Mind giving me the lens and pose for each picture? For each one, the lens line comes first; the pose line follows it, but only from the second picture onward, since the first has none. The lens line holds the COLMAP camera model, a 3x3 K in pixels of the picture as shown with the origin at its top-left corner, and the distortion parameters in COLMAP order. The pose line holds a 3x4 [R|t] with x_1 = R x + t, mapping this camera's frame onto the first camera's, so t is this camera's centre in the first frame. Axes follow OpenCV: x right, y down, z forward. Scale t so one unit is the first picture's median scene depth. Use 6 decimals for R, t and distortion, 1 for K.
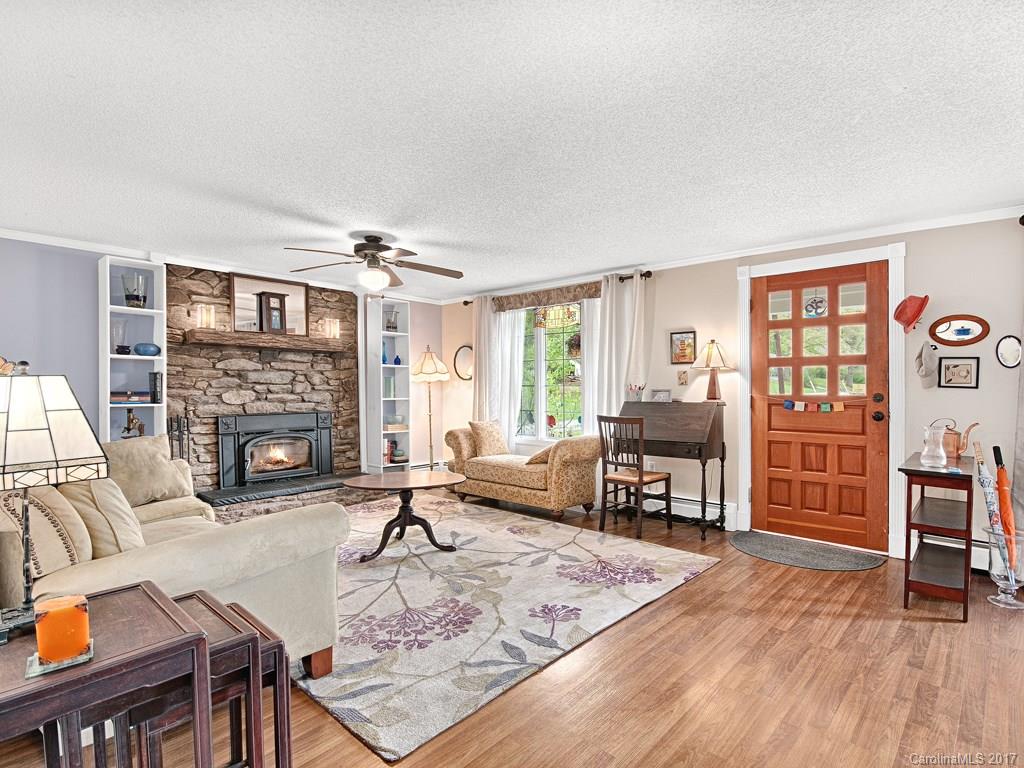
lens RADIAL K [[524.1, 0, 512.0], [0, 524.1, 384.0], [0, 0, 1]] dist [-0.044537, -0.009720]
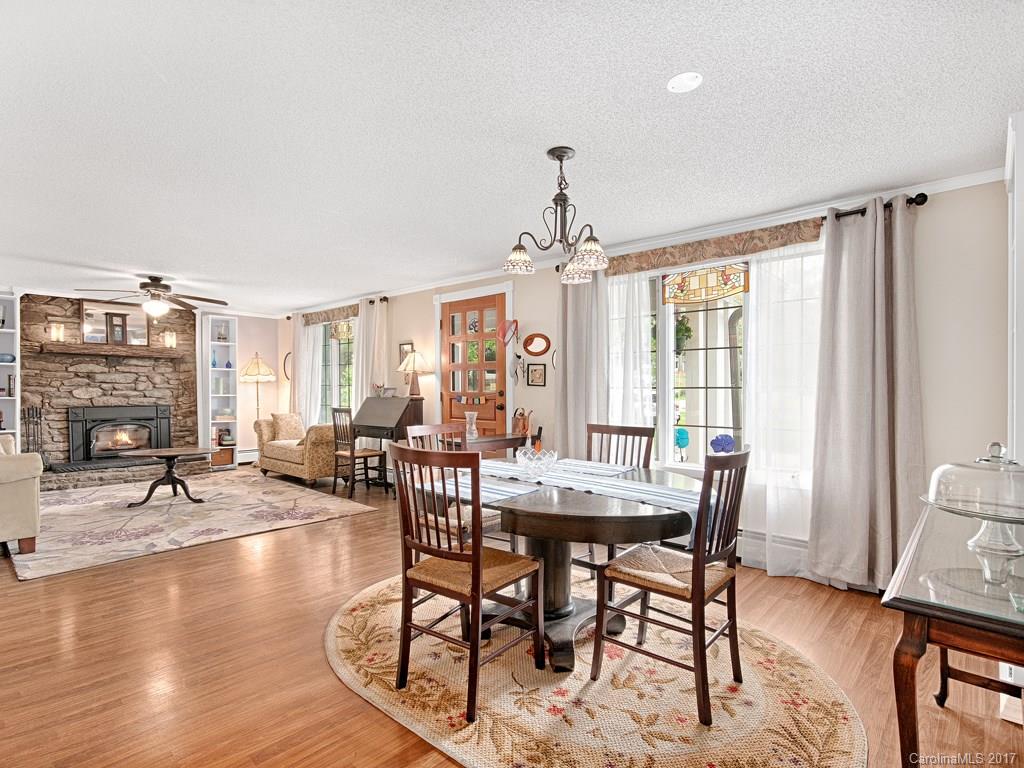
lens RADIAL K [[524.1, 0, 512.0], [0, 524.1, 384.0], [0, 0, 1]] dist [-0.044537, -0.009720]
pose [[0.999985, 0.001800, 0.005104, 0.573285], [-0.001785, 0.999994, -0.002895, 0.004403], [-0.005110, 0.002886, 0.999983, -0.303842]]
